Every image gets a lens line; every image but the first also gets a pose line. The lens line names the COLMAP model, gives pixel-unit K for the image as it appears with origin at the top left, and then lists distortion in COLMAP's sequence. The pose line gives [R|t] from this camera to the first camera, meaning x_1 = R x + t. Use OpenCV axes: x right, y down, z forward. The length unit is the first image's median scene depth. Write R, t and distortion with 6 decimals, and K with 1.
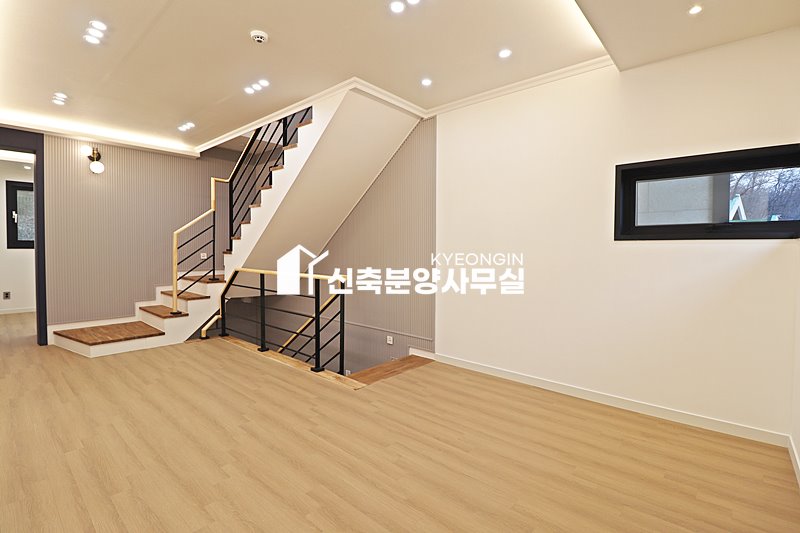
lens RADIAL K [[369.1, 0, 395.3], [0, 369.1, 263.5], [0, 0, 1]] dist [-0.003400, -0.011148]
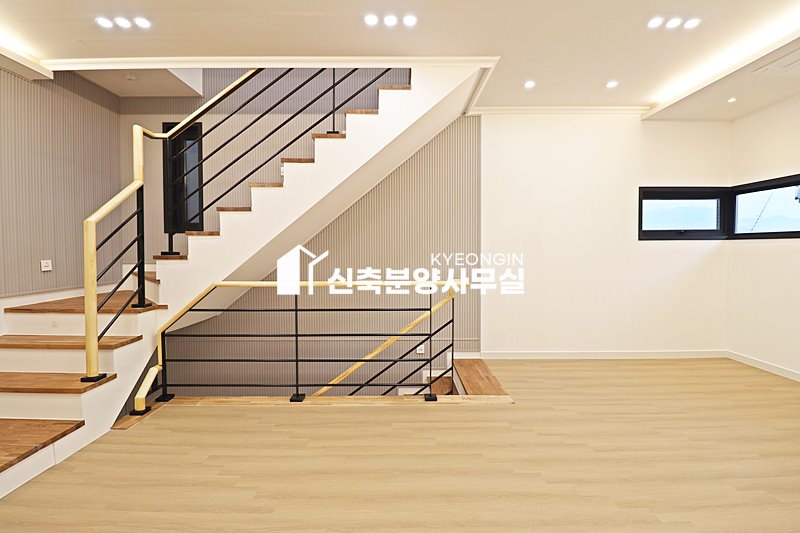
lens RADIAL K [[369.1, 0, 394.1], [0, 369.1, 259.8], [0, 0, 1]] dist [-0.003400, -0.011148]
pose [[0.748407, -0.030235, 0.662551, -0.824820], [0.035768, 0.999347, 0.005201, -0.022510], [-0.662275, 0.019806, 0.748999, 0.457312]]
